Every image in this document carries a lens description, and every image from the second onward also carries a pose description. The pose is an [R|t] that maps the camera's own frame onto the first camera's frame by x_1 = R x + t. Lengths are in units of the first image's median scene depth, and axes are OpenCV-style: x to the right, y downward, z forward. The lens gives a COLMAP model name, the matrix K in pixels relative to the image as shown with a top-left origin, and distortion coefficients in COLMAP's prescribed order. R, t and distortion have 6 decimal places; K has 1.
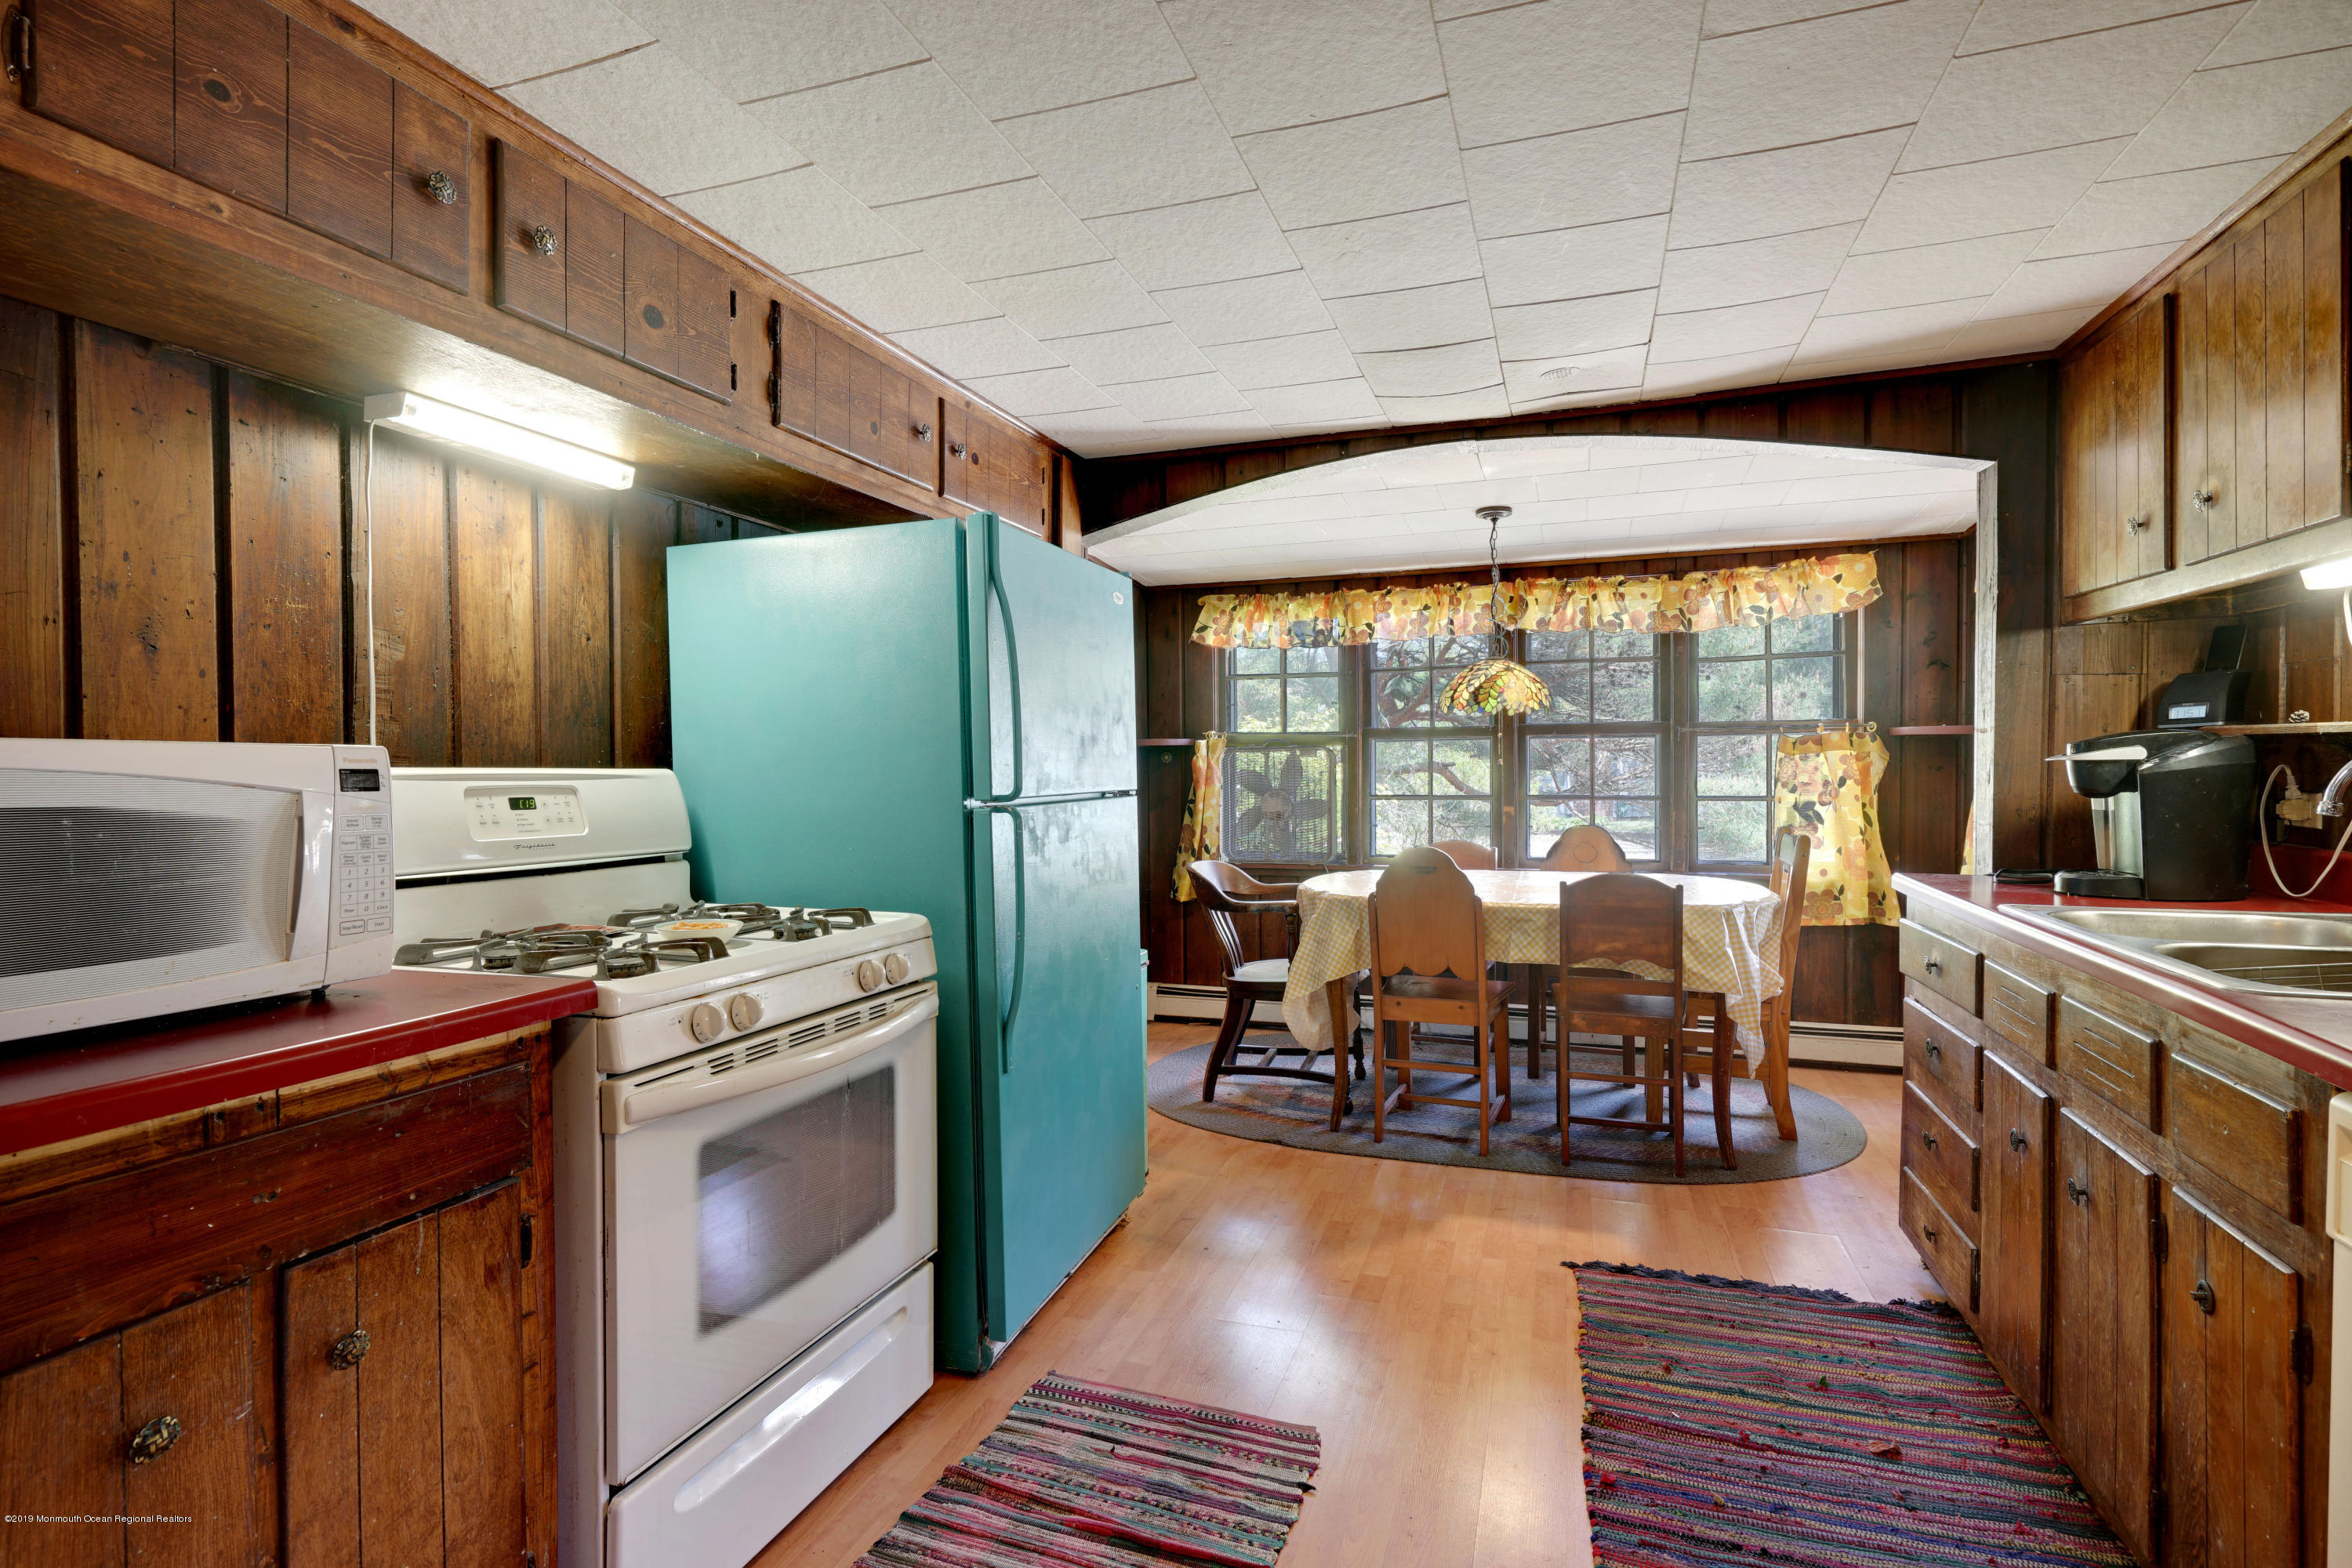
lens RADIAL K [[1138.8, 0, 1170.0], [0, 1138.8, 784.3], [0, 0, 1]] dist [0.002359, 0.001463]
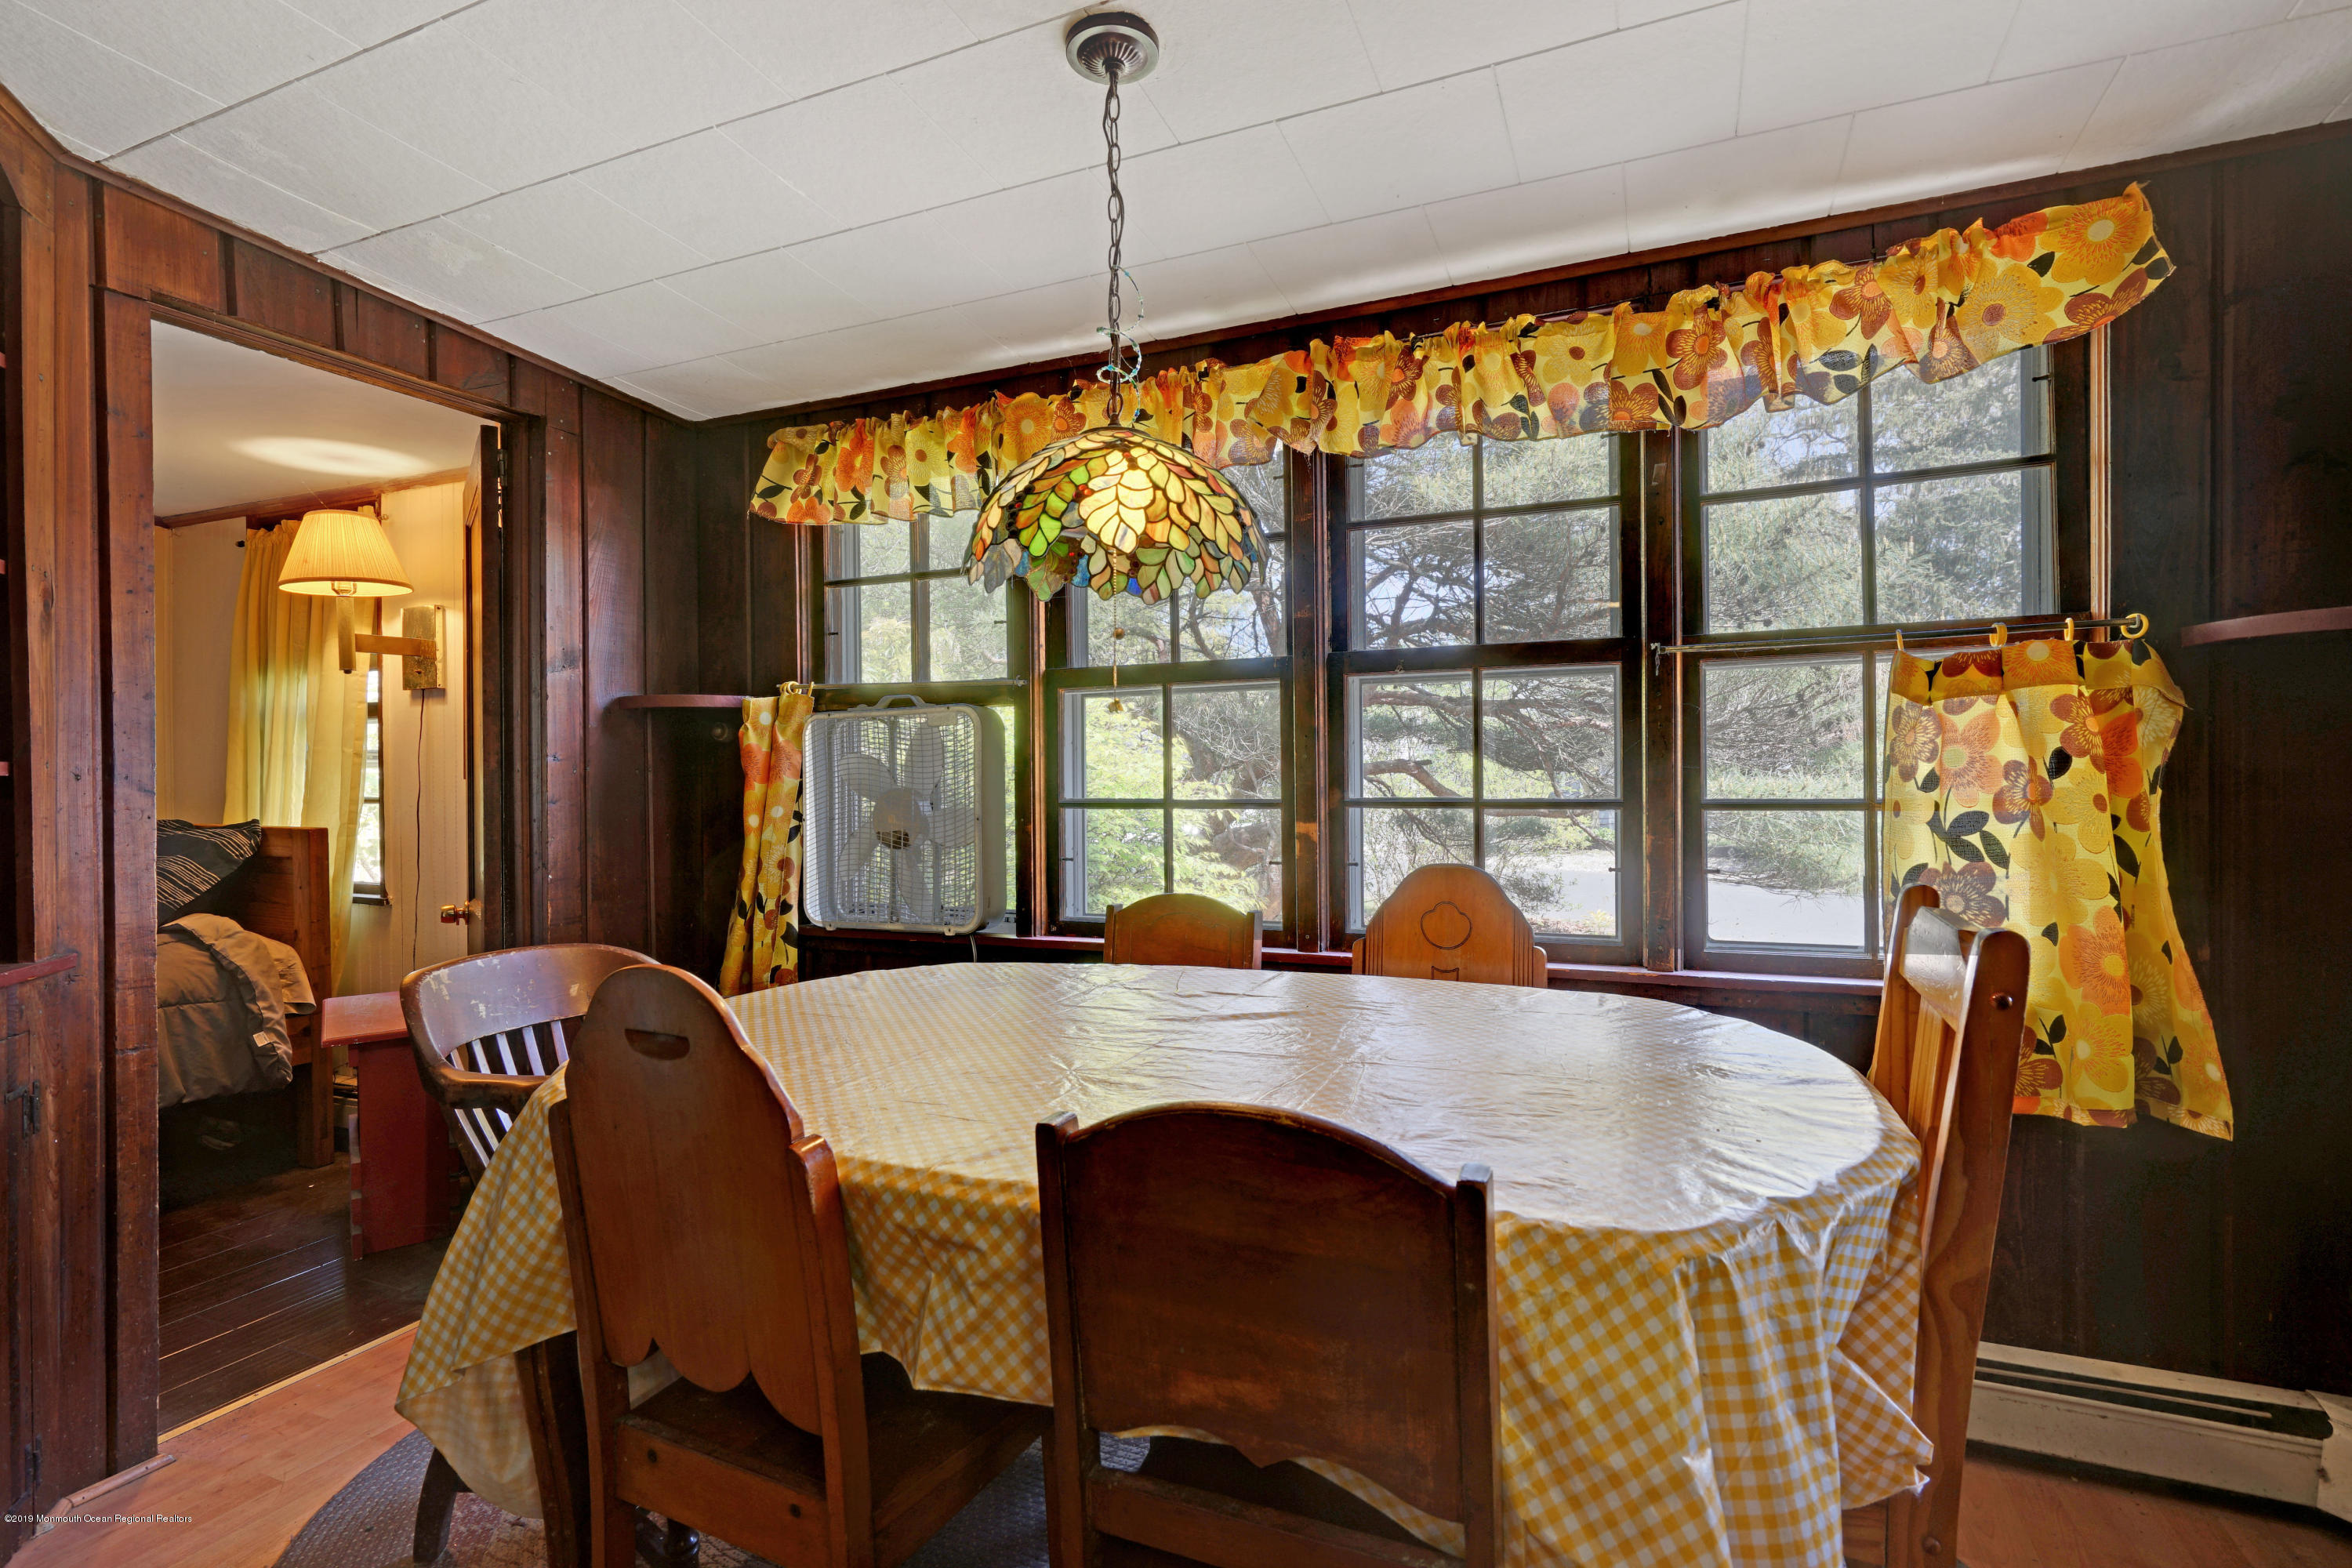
lens RADIAL K [[1138.8, 0, 1170.0], [0, 1138.8, 784.3], [0, 0, 1]] dist [0.002359, 0.001463]
pose [[0.997882, -0.002171, -0.065008, 0.291926], [0.001511, 0.999947, -0.010204, 0.008793], [0.065027, 0.010084, 0.997833, 0.557366]]
